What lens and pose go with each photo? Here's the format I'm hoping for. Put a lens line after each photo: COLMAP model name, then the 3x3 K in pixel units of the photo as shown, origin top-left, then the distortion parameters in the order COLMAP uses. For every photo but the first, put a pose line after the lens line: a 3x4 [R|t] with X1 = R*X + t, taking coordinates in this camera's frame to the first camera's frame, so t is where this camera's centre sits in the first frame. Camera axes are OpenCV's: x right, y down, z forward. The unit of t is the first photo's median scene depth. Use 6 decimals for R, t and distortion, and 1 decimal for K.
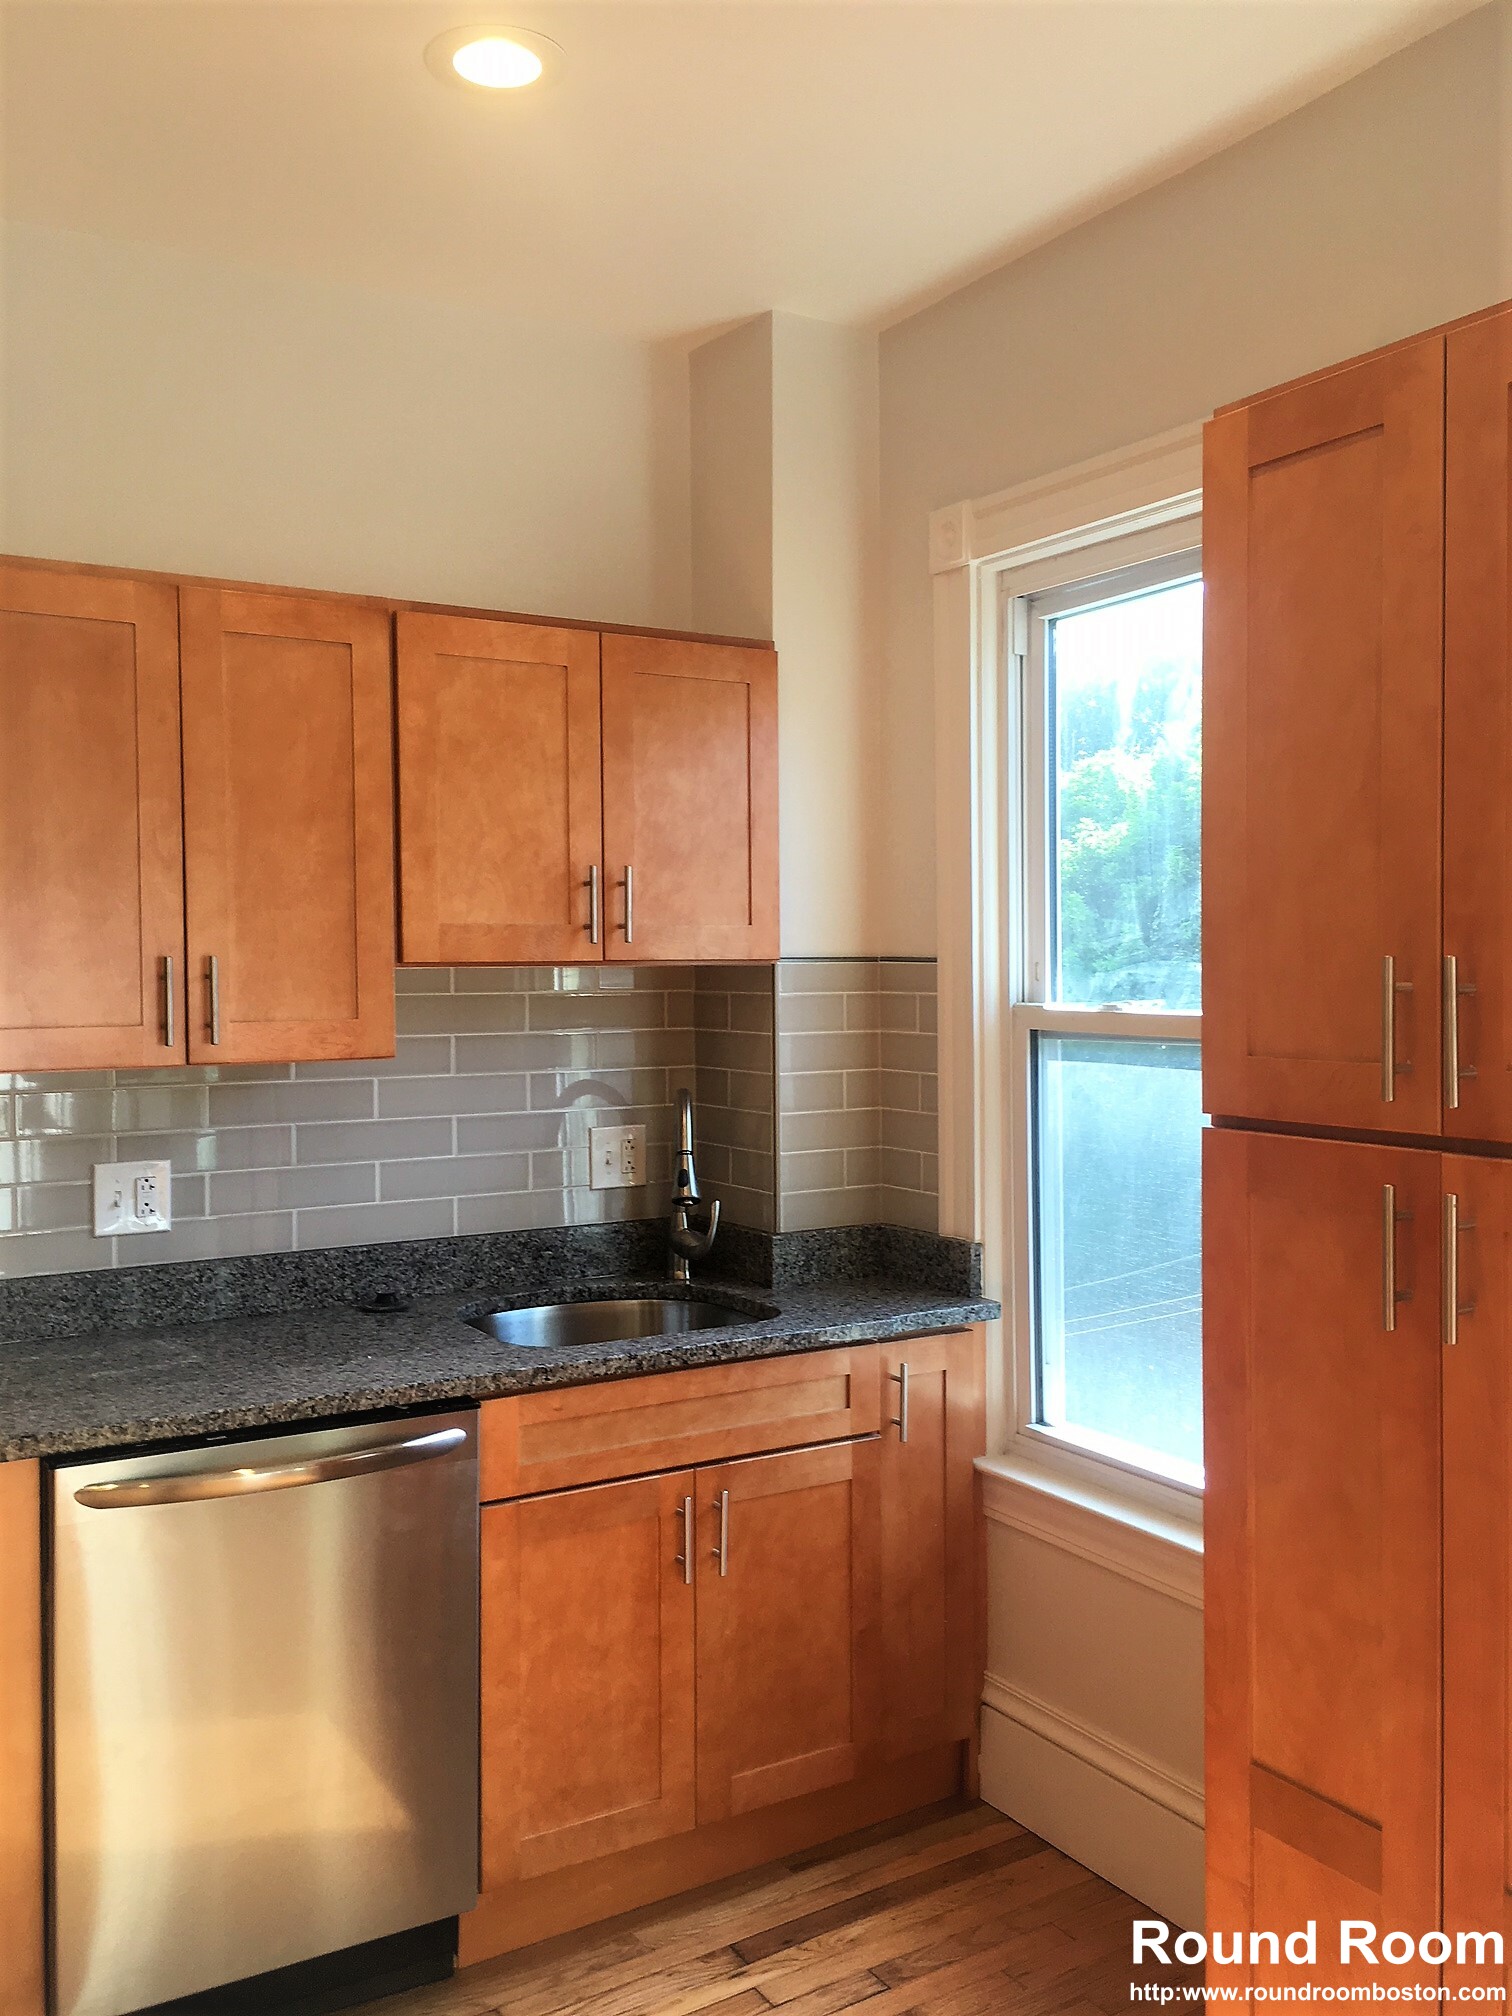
lens RADIAL K [[1715.2, 0, 756.0], [0, 1715.2, 1008.0], [0, 0, 1]] dist [0.082006, -0.111516]
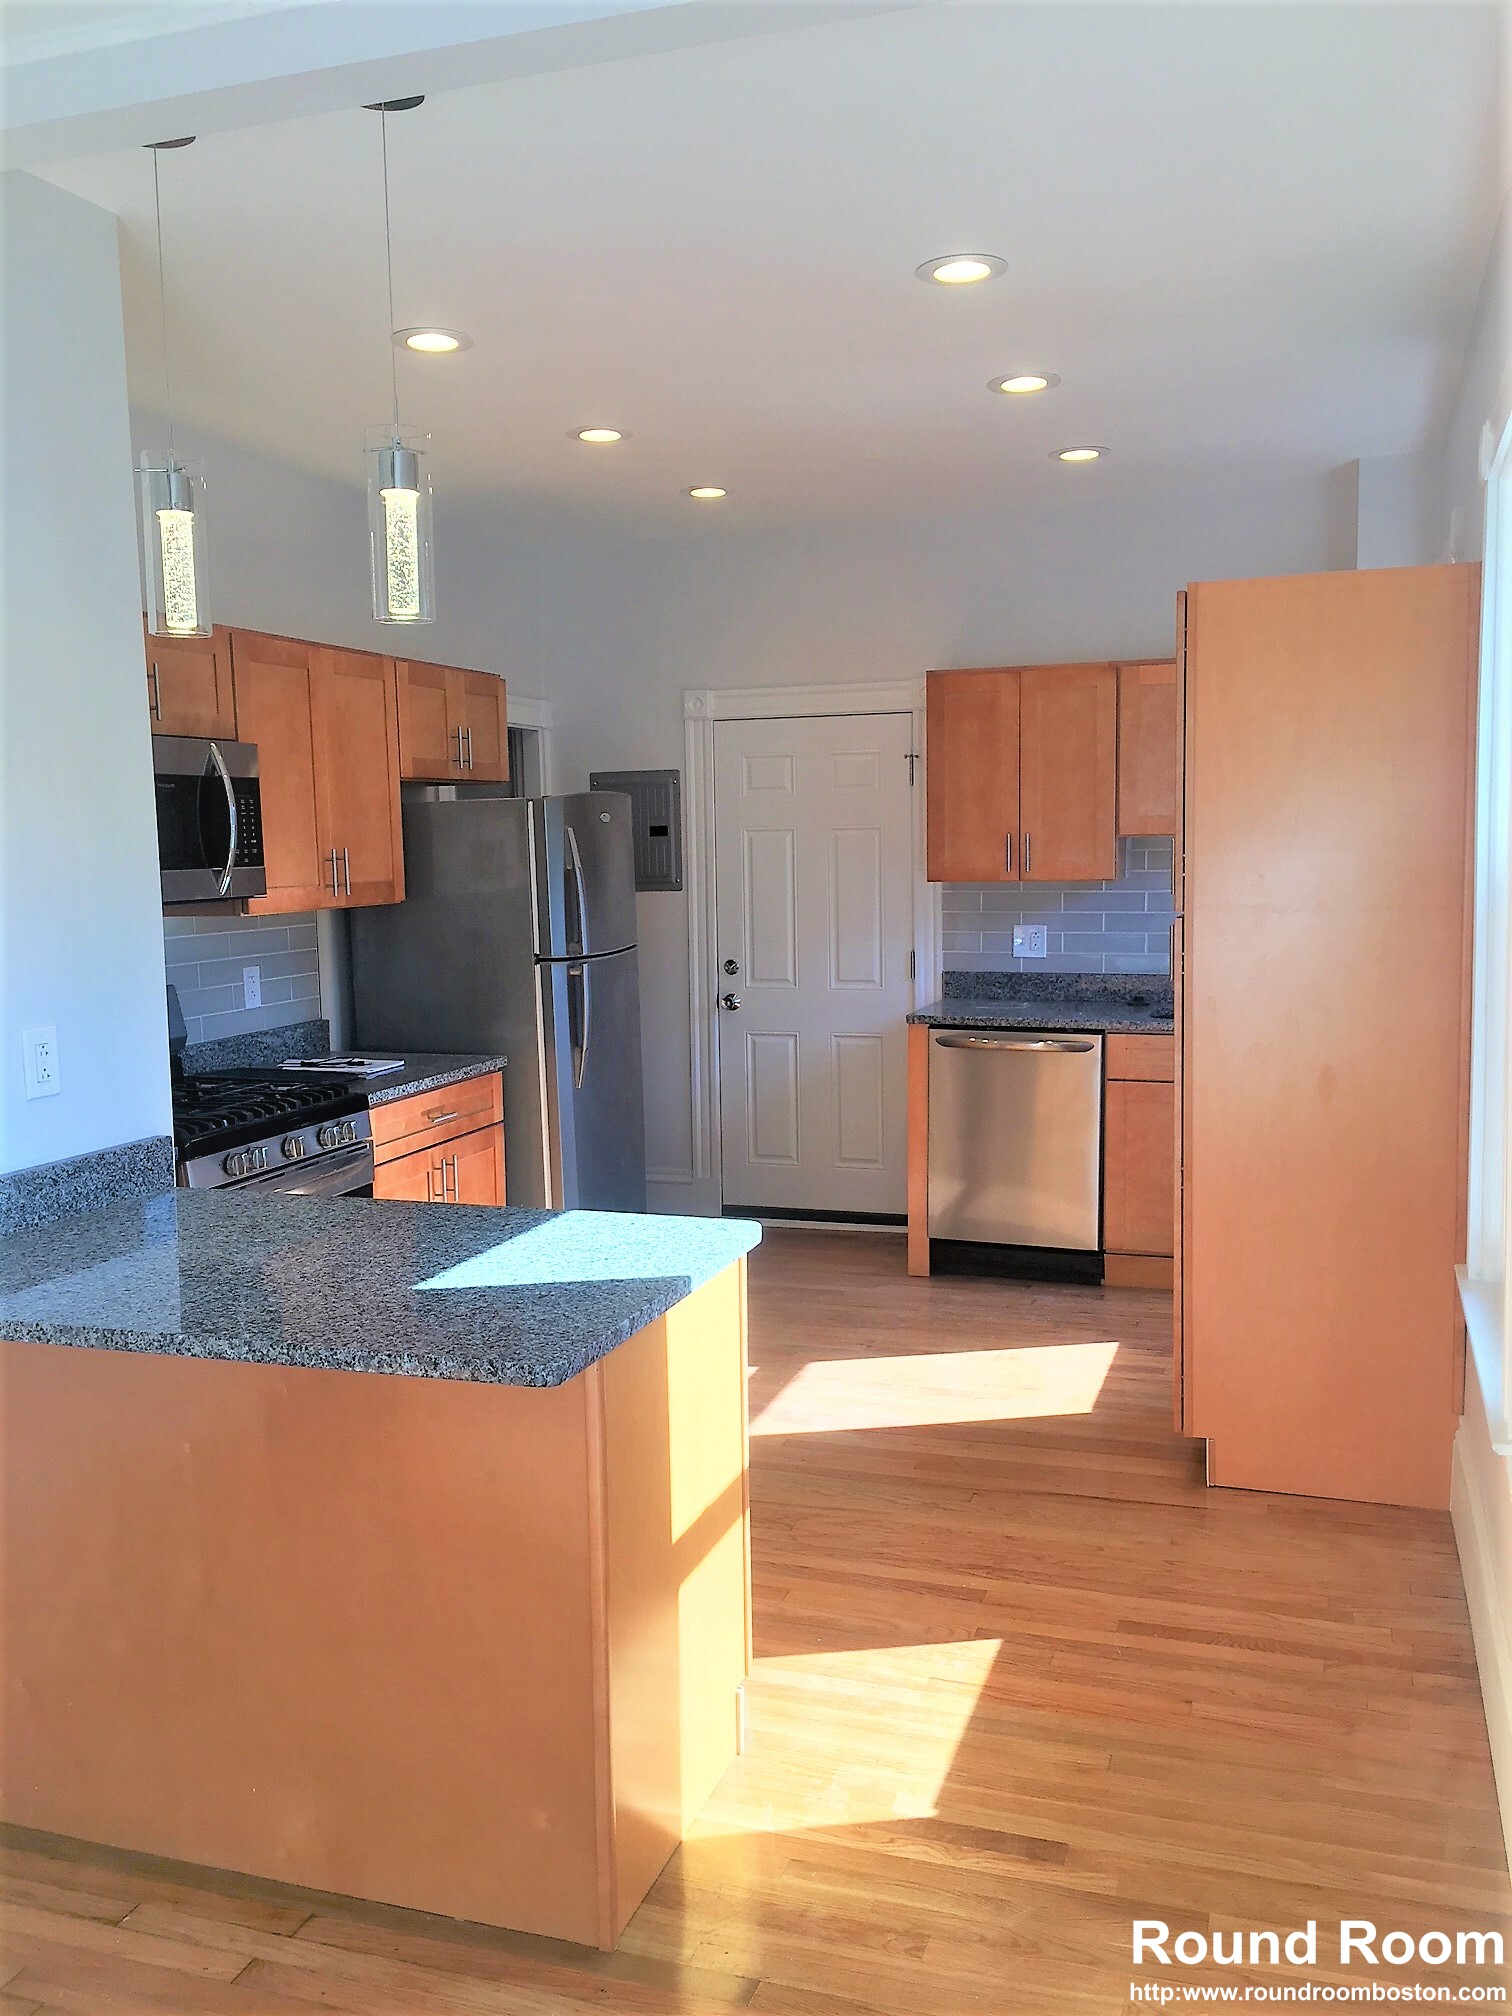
lens RADIAL K [[1715.2, 0, 756.0], [0, 1715.2, 1008.0], [0, 0, 1]] dist [0.082006, -0.111516]
pose [[0.632786, 0.076636, -0.770525, 1.153296], [-0.002710, 0.995303, 0.096766, -0.018635], [0.774322, -0.059144, 0.630022, -0.688953]]
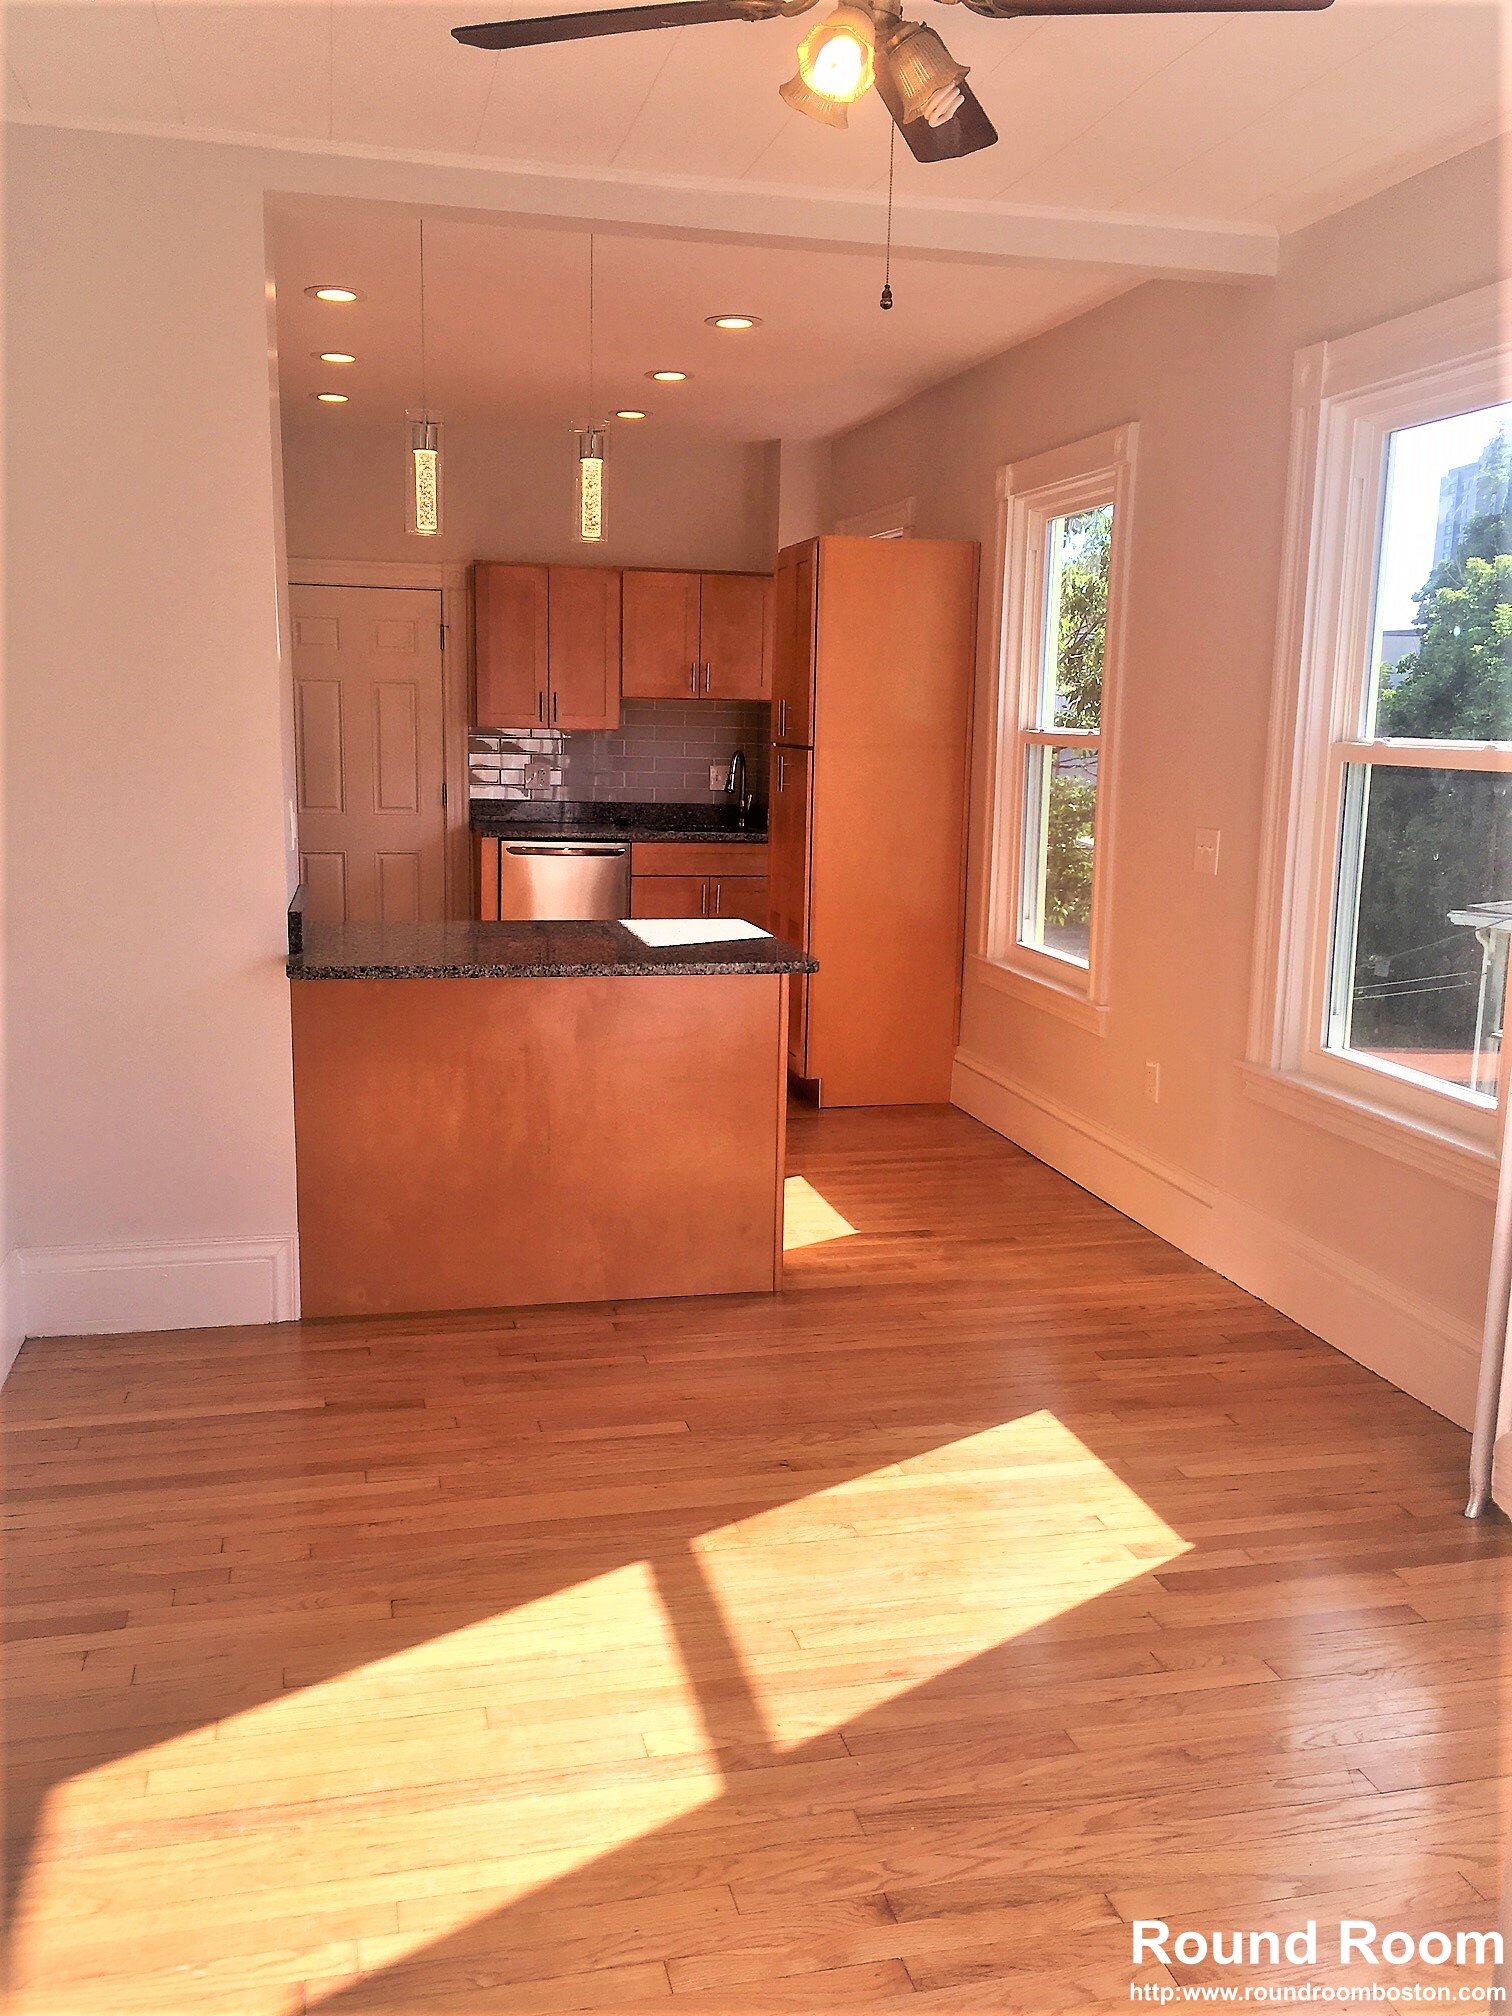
lens RADIAL K [[1715.2, 0, 756.0], [0, 1715.2, 1008.0], [0, 0, 1]] dist [0.082006, -0.111516]
pose [[0.949271, 0.083946, -0.303046, 0.915242], [-0.036822, 0.986753, 0.157998, 0.023795], [0.312295, -0.138824, 0.939787, -1.689252]]
